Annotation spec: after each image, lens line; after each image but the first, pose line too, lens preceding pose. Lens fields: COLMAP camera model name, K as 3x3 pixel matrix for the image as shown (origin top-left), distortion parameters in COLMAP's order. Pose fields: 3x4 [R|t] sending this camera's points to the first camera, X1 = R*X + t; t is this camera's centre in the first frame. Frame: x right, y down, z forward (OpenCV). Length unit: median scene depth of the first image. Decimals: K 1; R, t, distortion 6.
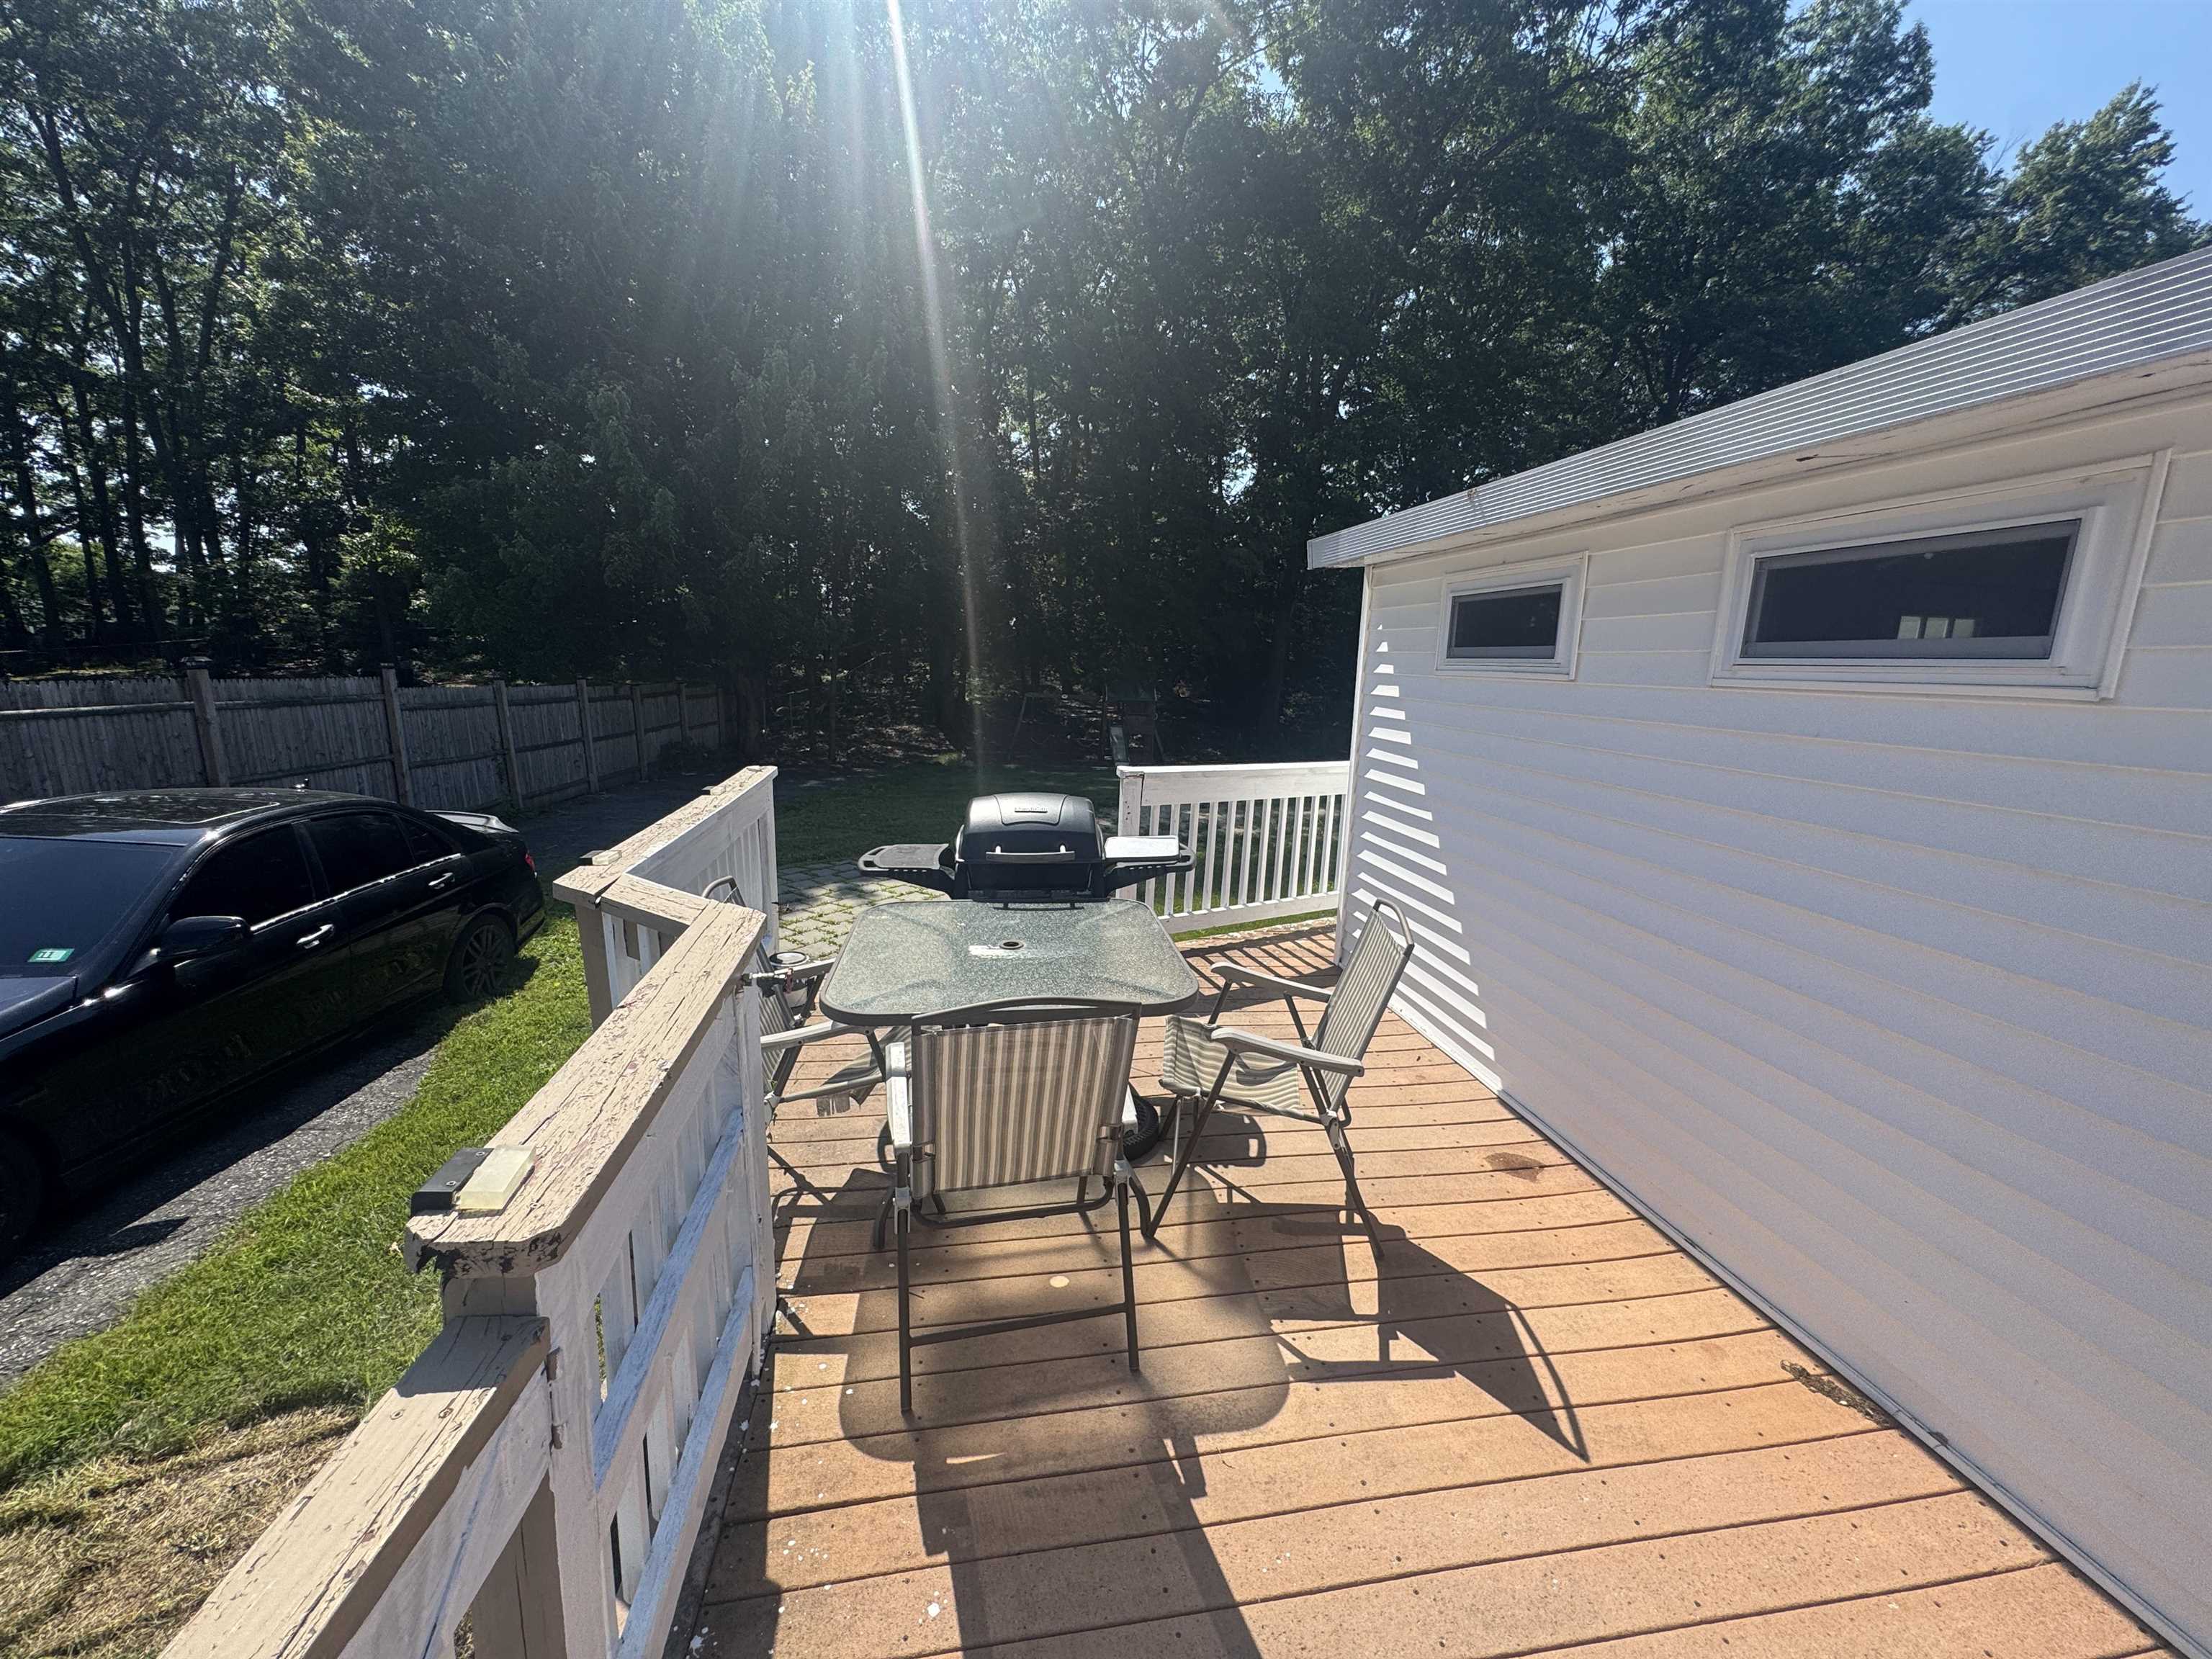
lens RADIAL K [[884.8, 0, 1103.5], [0, 884.8, 827.3], [0, 0, 1]] dist [-0.002730, 0.000585]
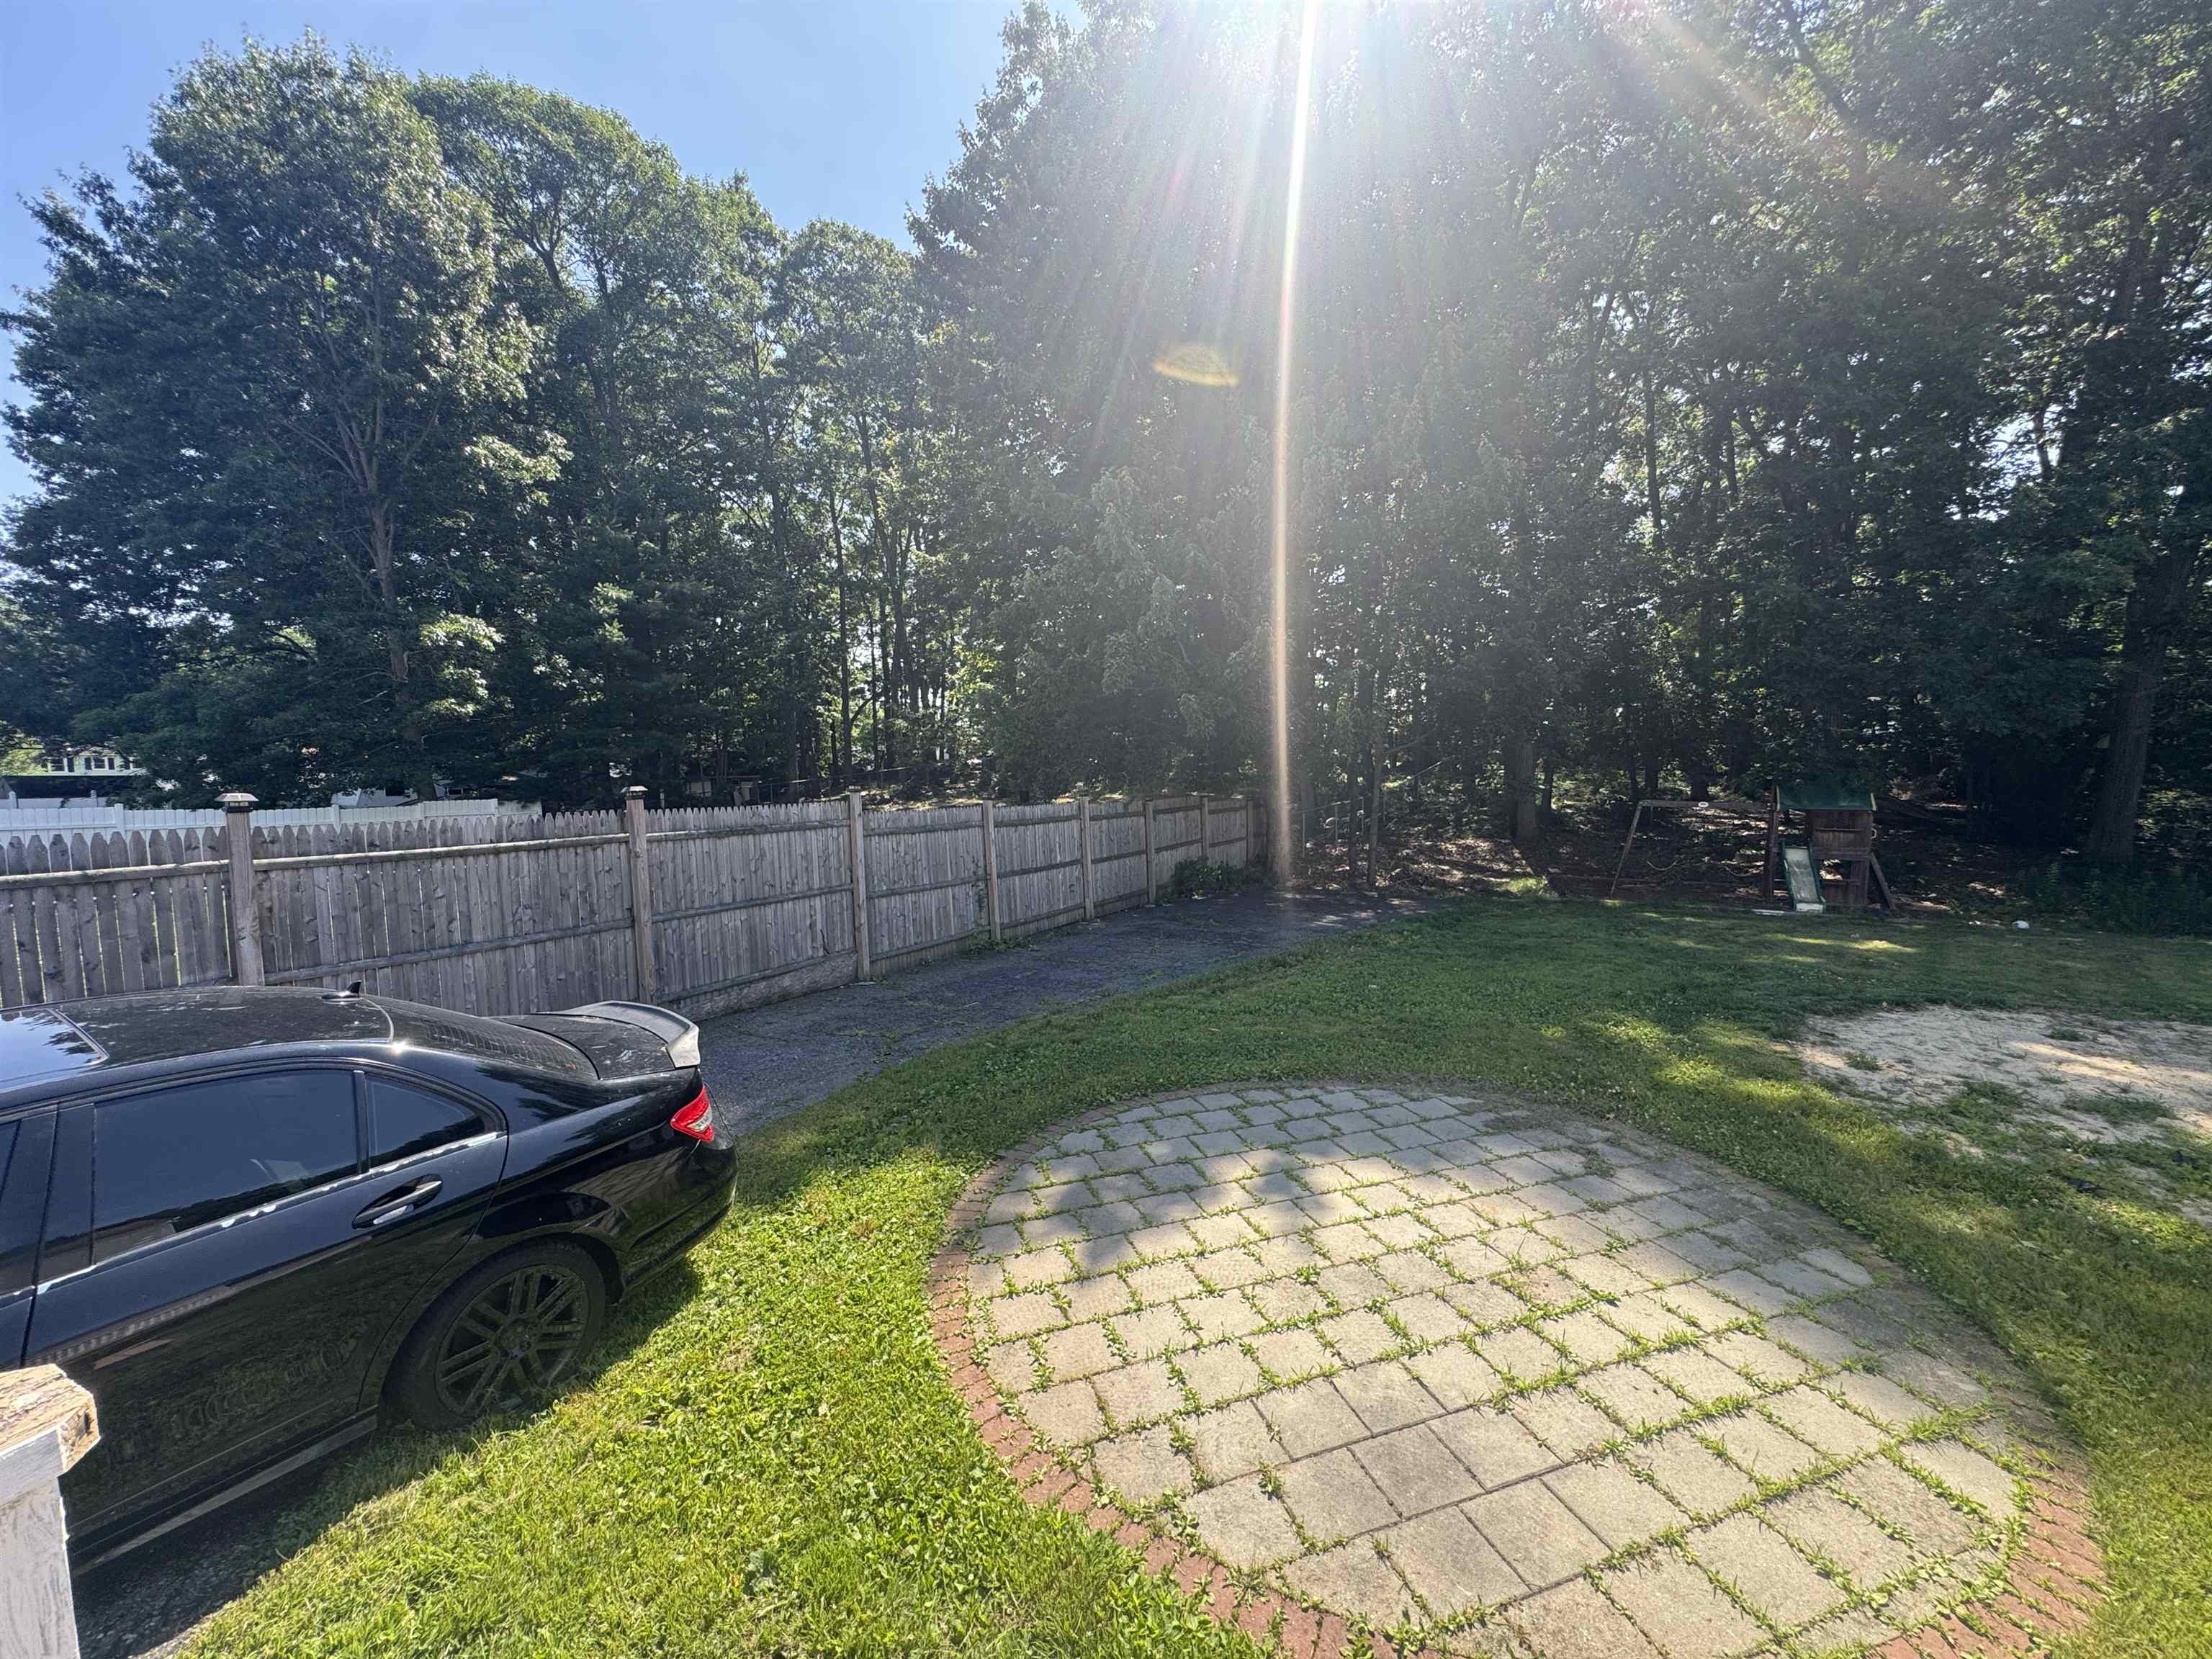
lens RADIAL K [[886.6, 0, 1105.6], [0, 886.6, 831.2], [0, 0, 1]] dist [-0.005236, 0.001008]
pose [[0.811901, 0.006515, -0.583759, -0.017779], [-0.072933, 0.993236, -0.090351, -0.026436], [0.579222, 0.115931, 0.806884, 0.145055]]
